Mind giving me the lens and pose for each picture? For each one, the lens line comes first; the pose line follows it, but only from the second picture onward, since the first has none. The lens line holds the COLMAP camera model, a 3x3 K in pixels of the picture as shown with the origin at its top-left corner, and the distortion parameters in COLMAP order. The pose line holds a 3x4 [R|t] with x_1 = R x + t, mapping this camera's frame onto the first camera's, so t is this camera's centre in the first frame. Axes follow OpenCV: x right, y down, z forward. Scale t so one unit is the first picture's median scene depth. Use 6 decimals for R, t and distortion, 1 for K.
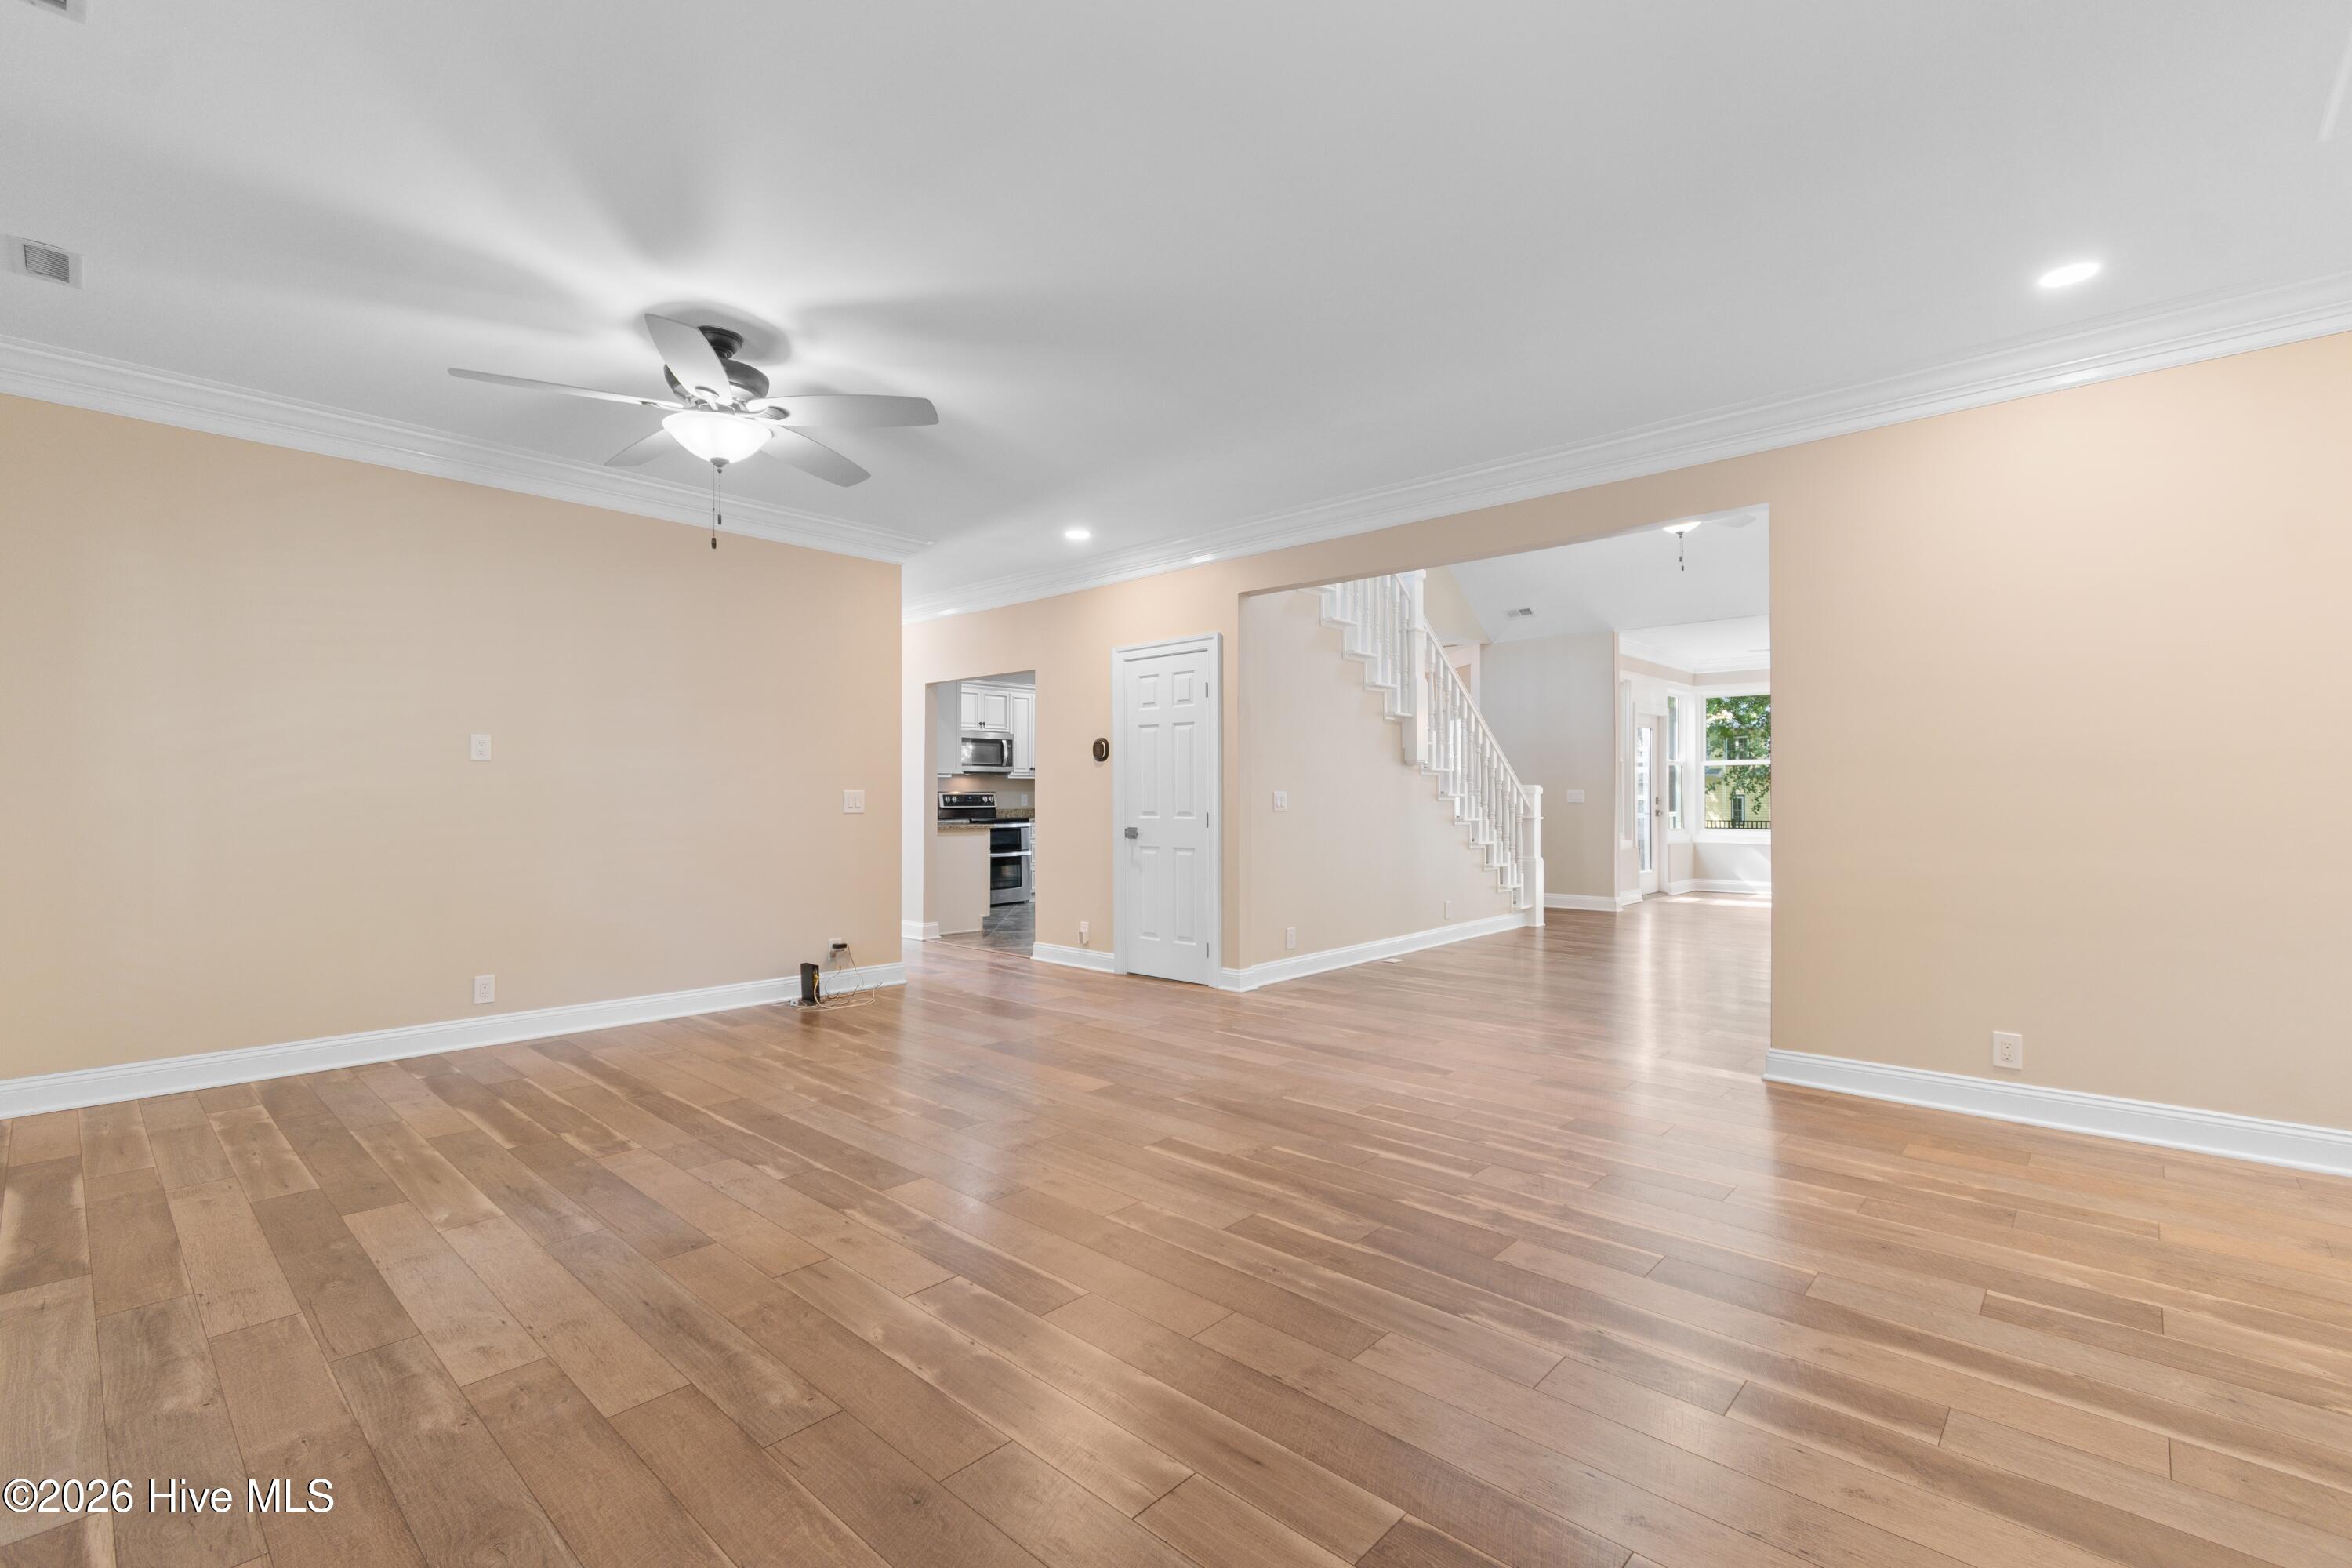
lens RADIAL K [[1039.0, 0, 1173.8], [0, 1039.0, 787.4], [0, 0, 1]] dist [0.003803, -0.001390]
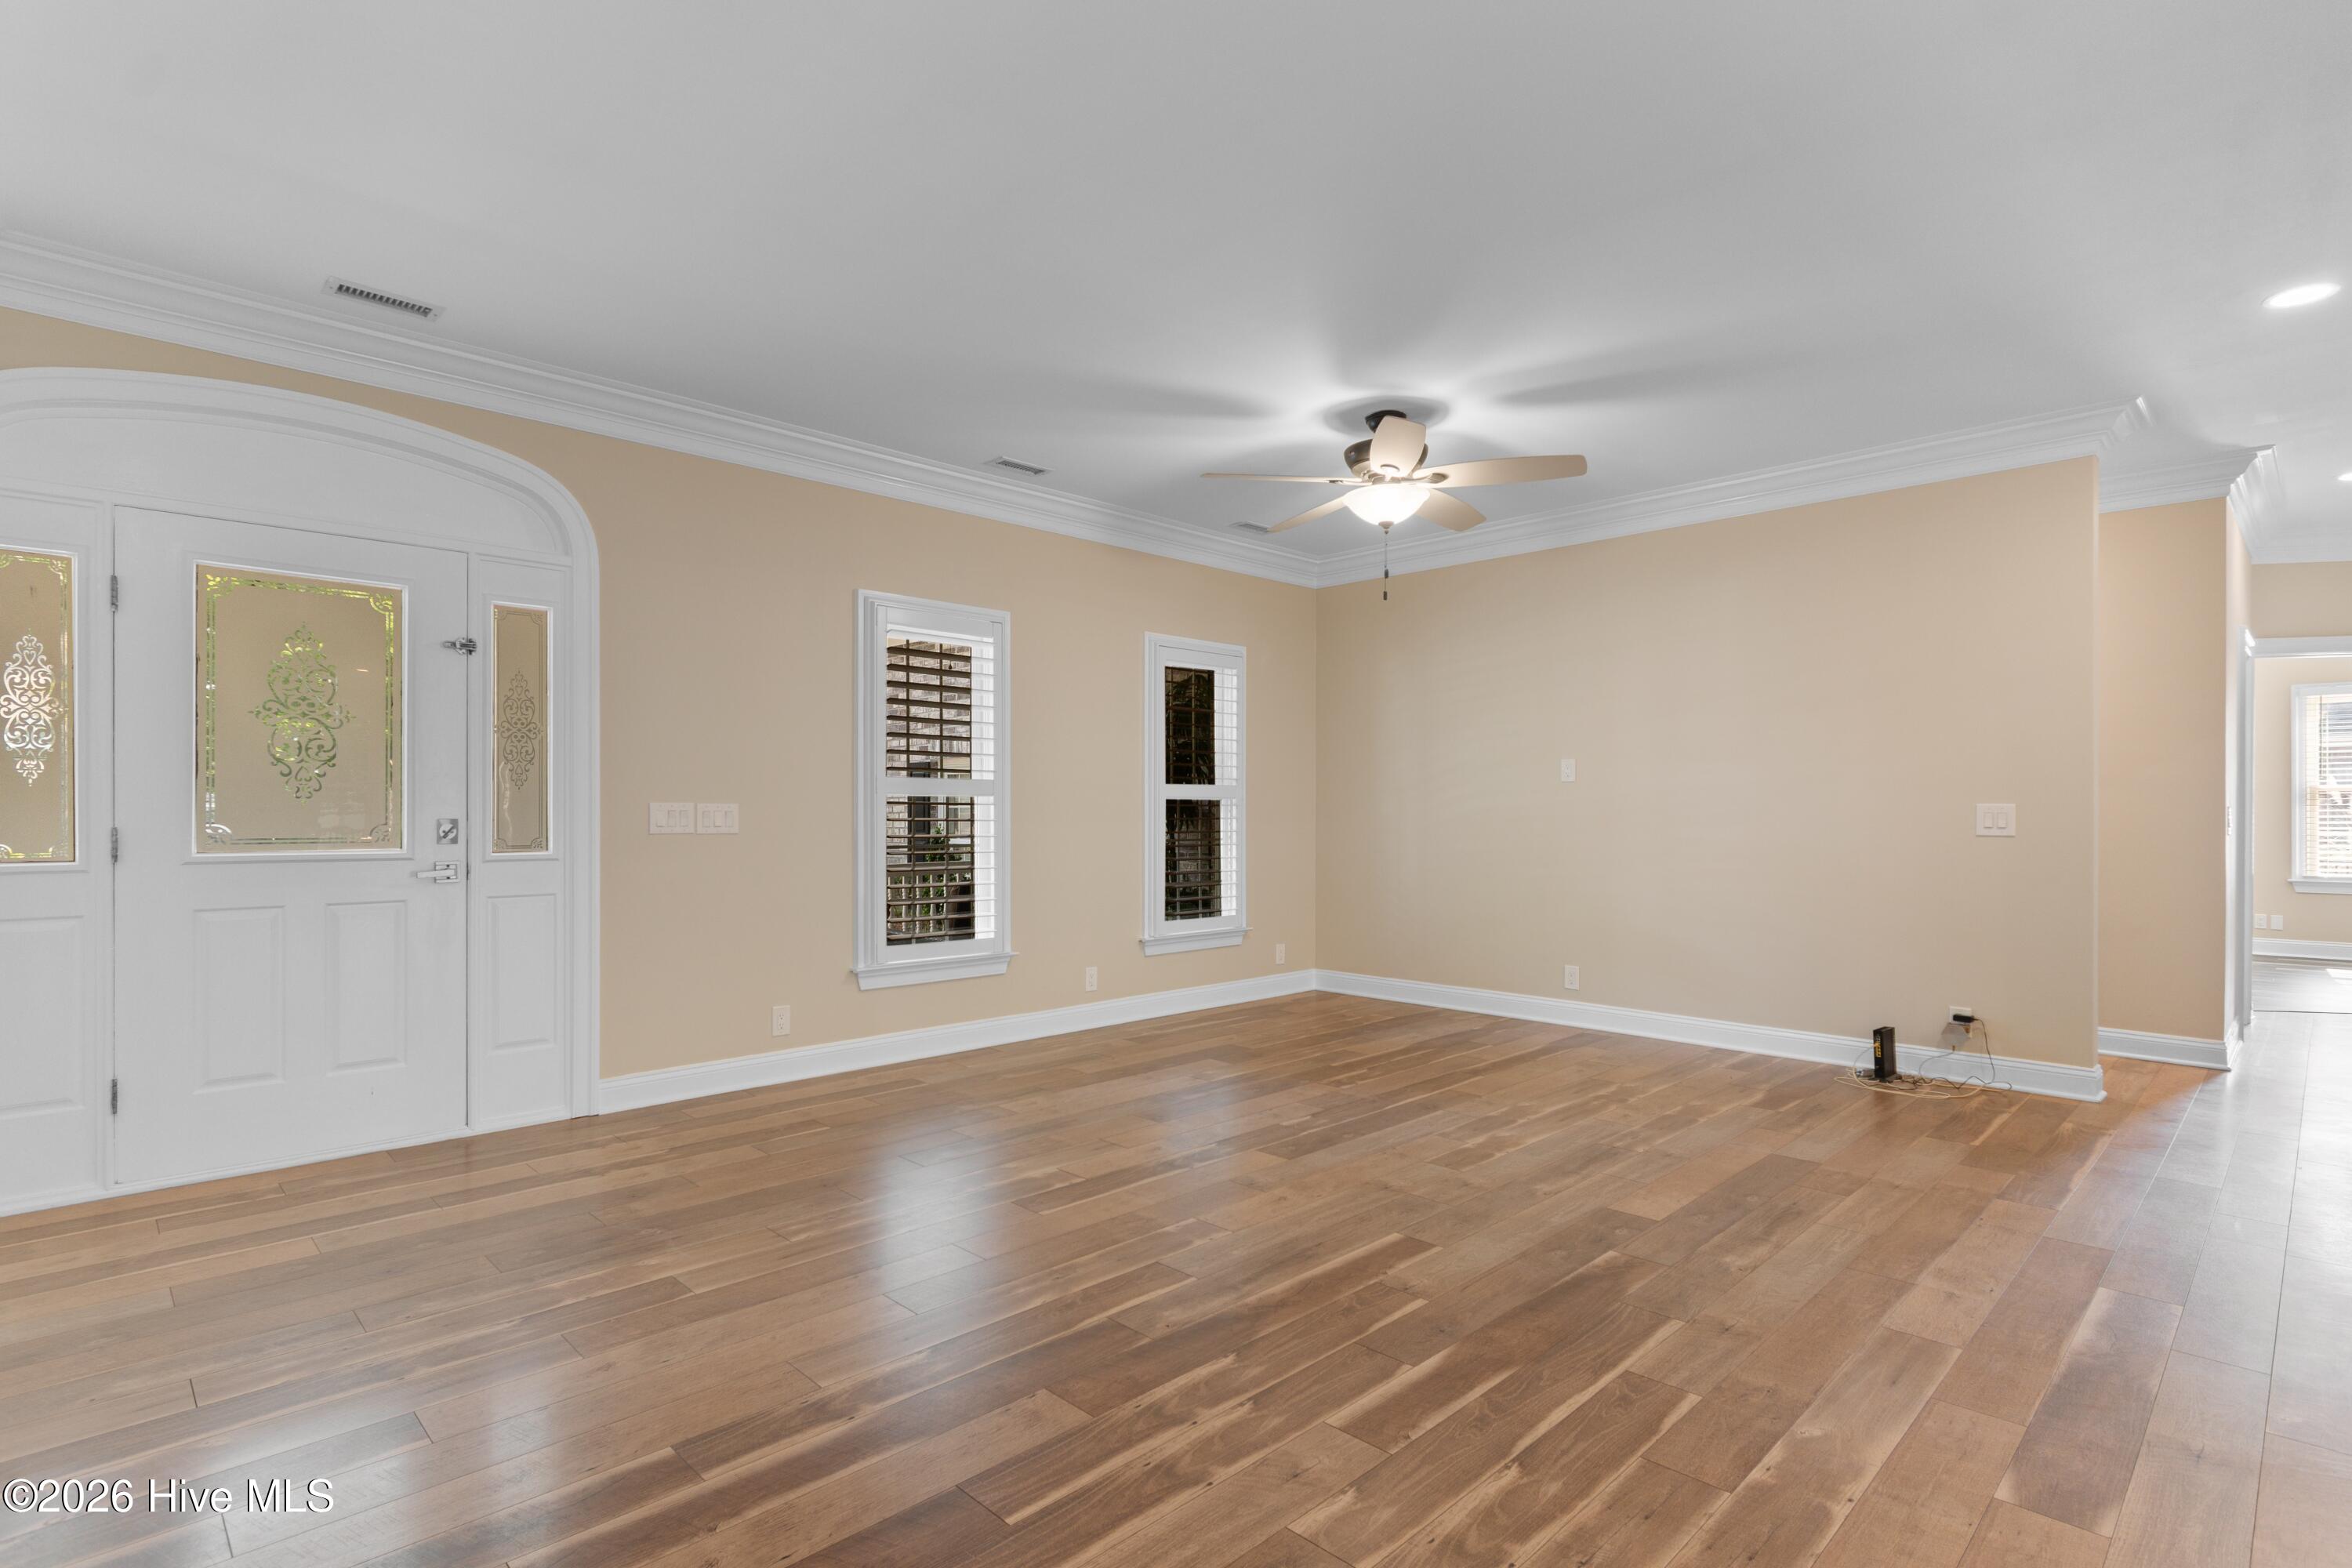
lens RADIAL K [[1148.1, 0, 1177.4], [0, 1148.1, 799.3], [0, 0, 1]] dist [-0.004422, -0.000912]
pose [[-0.046652, -0.009562, -0.998865, 0.799428], [0.006324, 0.999931, -0.009868, 0.005757], [0.998891, -0.006777, -0.046589, 0.772095]]
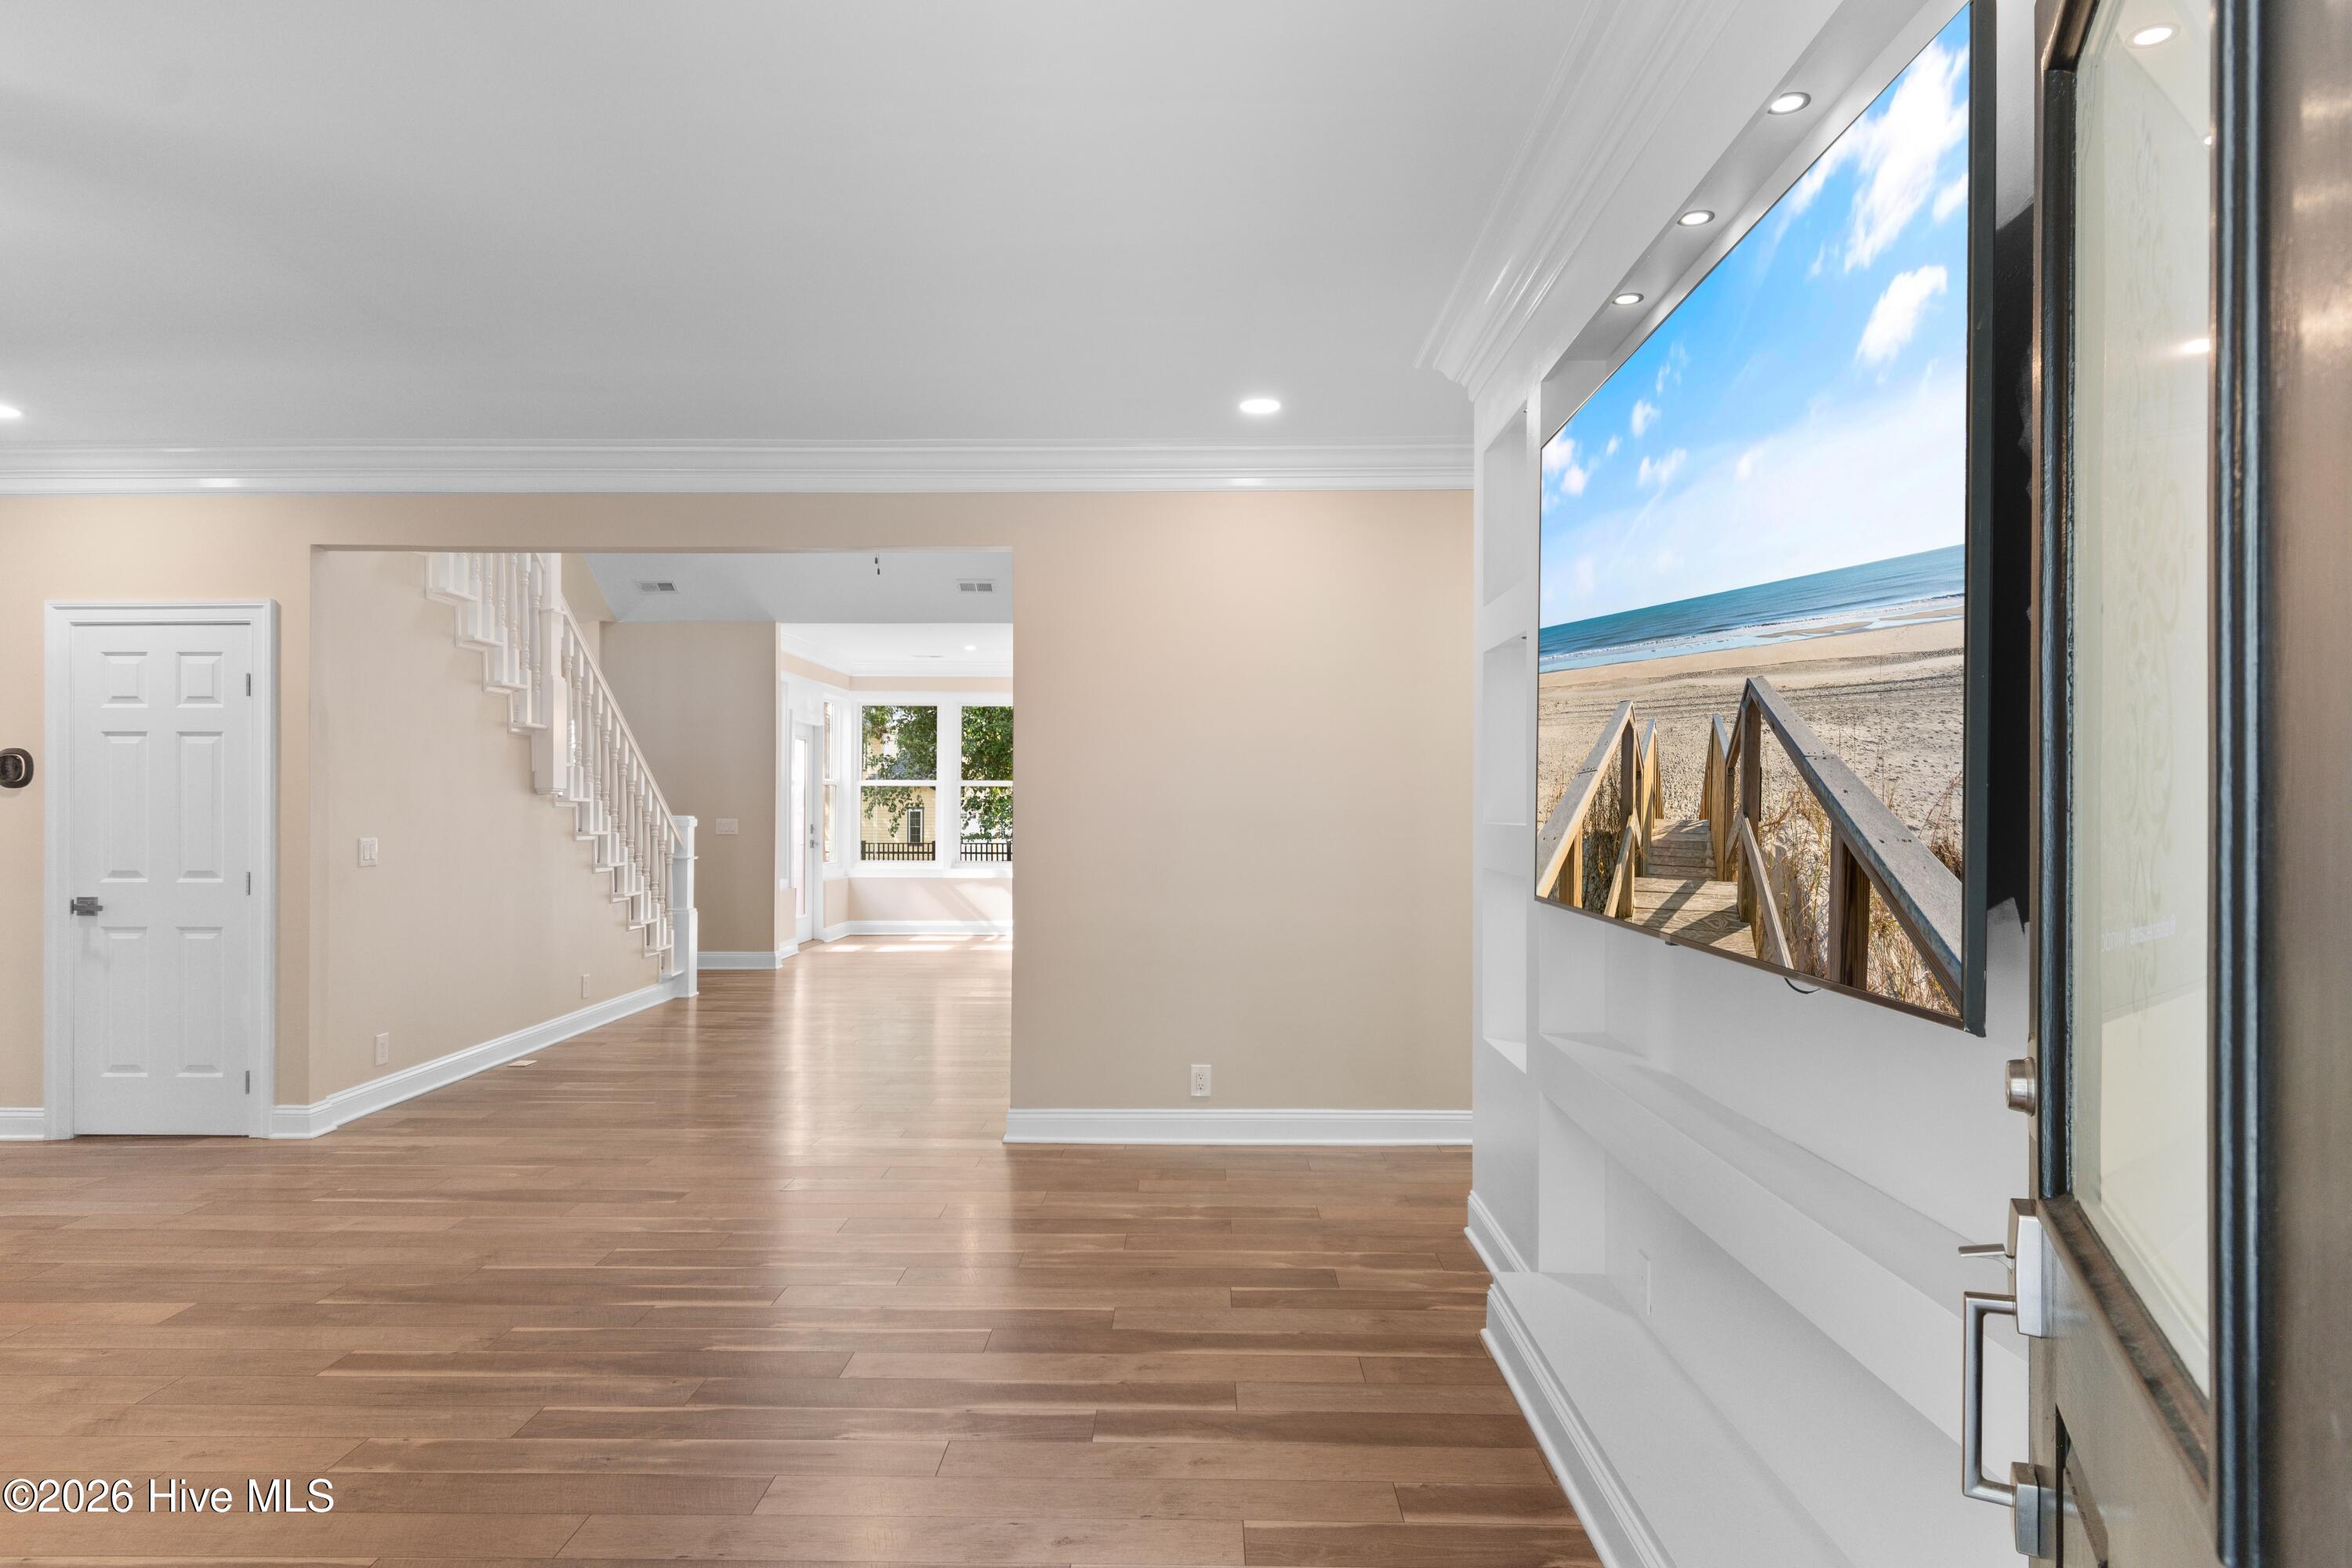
lens RADIAL K [[1421.4, 0, 1187.8], [0, 1421.4, 795.8], [0, 0, 1]] dist [0.000266, 0.001094]
pose [[0.740796, 0.006800, 0.671695, -0.216098], [-0.008515, 0.999963, -0.000733, -0.046430], [-0.671676, -0.005177, 0.740827, -0.100596]]
